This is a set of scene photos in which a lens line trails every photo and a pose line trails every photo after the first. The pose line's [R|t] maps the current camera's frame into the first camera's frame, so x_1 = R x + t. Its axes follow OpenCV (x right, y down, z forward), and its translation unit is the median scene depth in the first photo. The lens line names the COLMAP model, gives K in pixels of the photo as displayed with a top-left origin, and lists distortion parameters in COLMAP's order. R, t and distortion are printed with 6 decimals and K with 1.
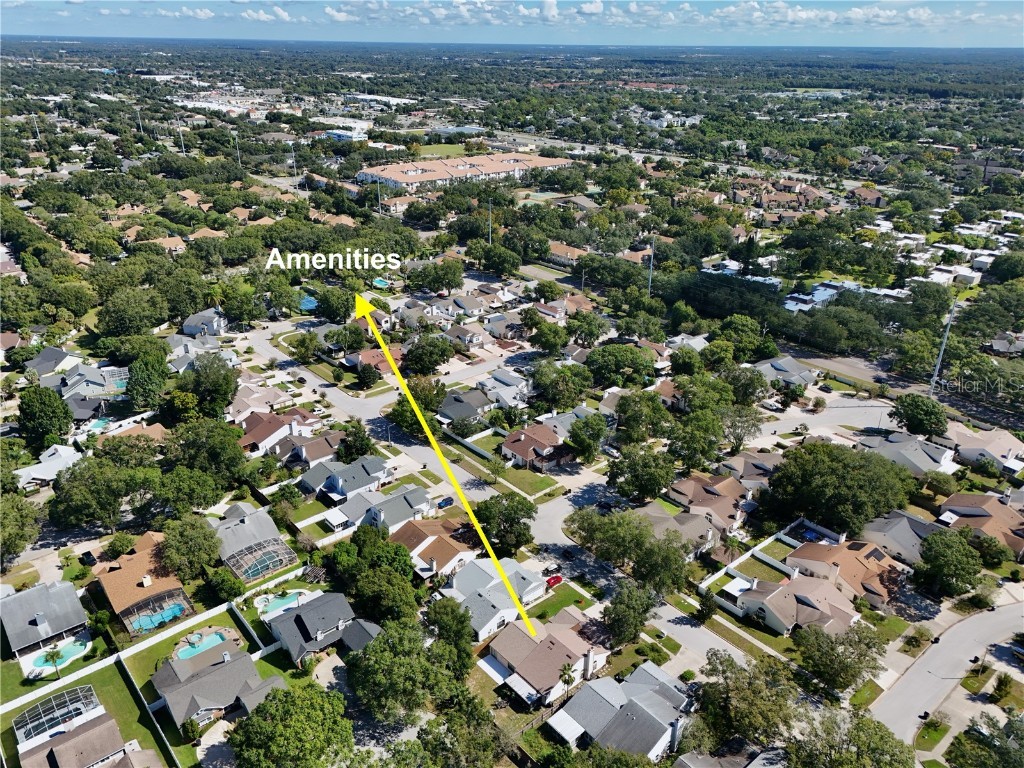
lens RADIAL K [[753.6, 0, 514.4], [0, 753.6, 386.1], [0, 0, 1]] dist [0.084261, -0.085676]
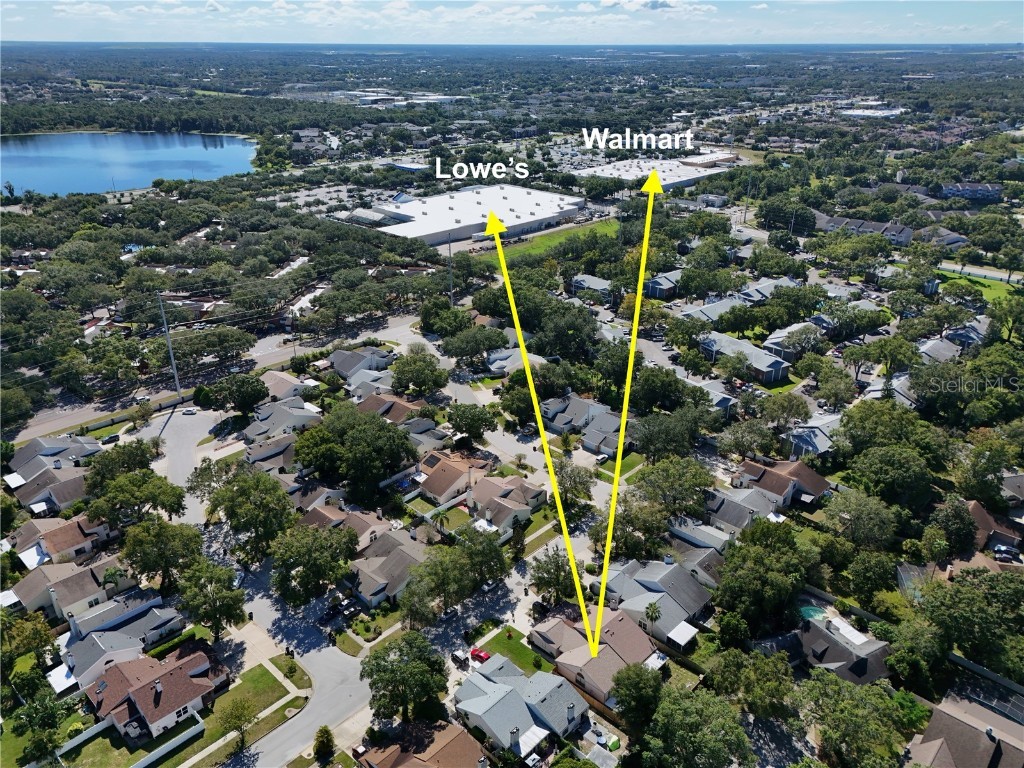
lens RADIAL K [[753.6, 0, 514.4], [0, 753.6, 386.1], [0, 0, 1]] dist [0.084261, -0.085676]
pose [[-0.107546, -0.419569, 0.901330, -0.420655], [0.406707, 0.808694, 0.424975, -0.241416], [-0.907206, 0.412281, 0.083670, 0.521975]]
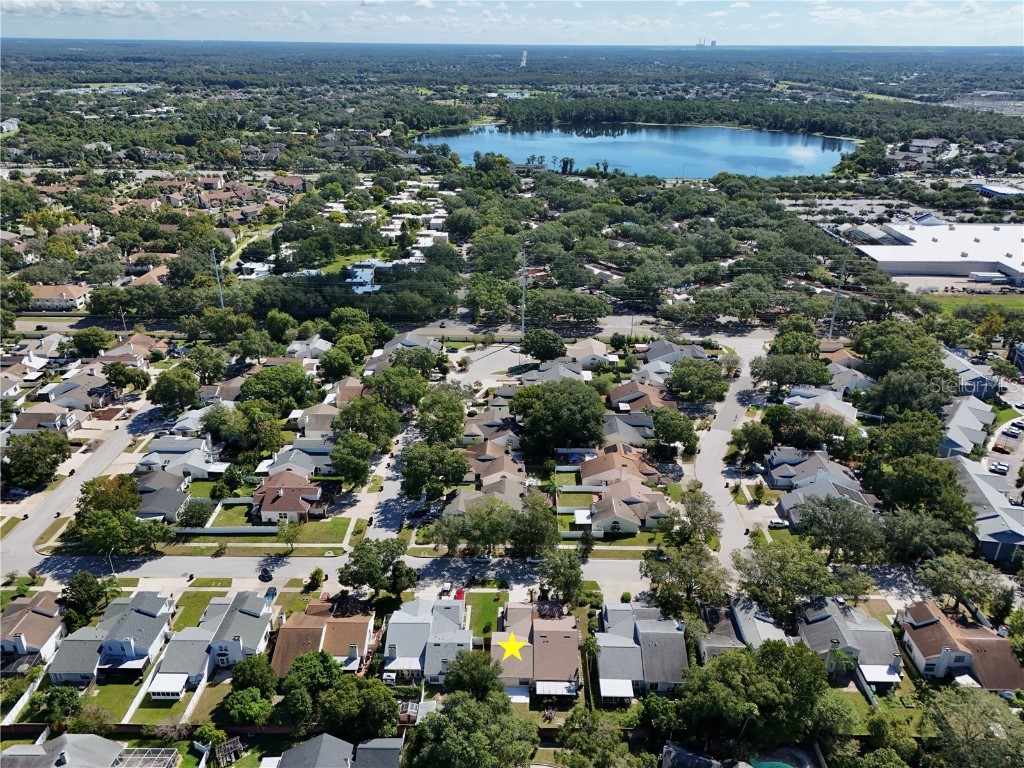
lens RADIAL K [[753.6, 0, 514.4], [0, 753.6, 386.1], [0, 0, 1]] dist [0.084261, -0.085676]
pose [[0.660505, -0.314937, 0.681577, -0.327728], [0.309419, 0.941282, 0.135086, -0.072693], [-0.684100, 0.121668, 0.719169, 0.151438]]
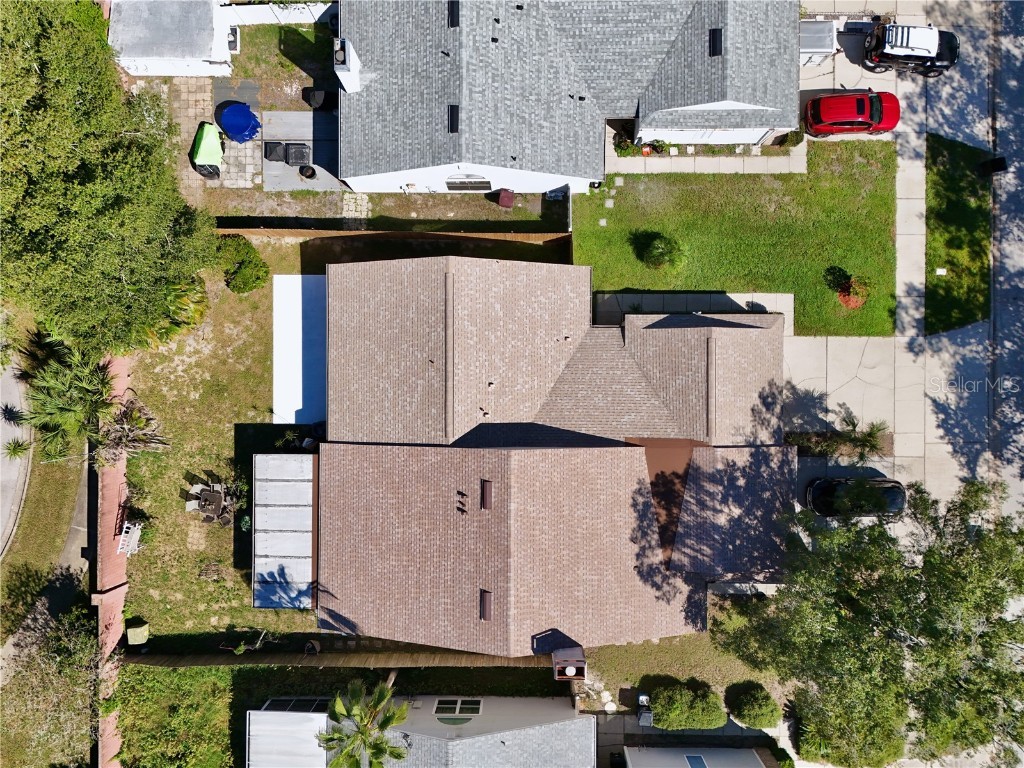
lens RADIAL K [[753.6, 0, 514.4], [0, 753.6, 386.1], [0, 0, 1]] dist [0.084261, -0.085676]
pose [[0.756464, 0.653701, -0.020896, 0.023389], [-0.251542, 0.320280, 0.913316, 0.074595], [0.603729, -0.685635, 0.406714, 0.549159]]
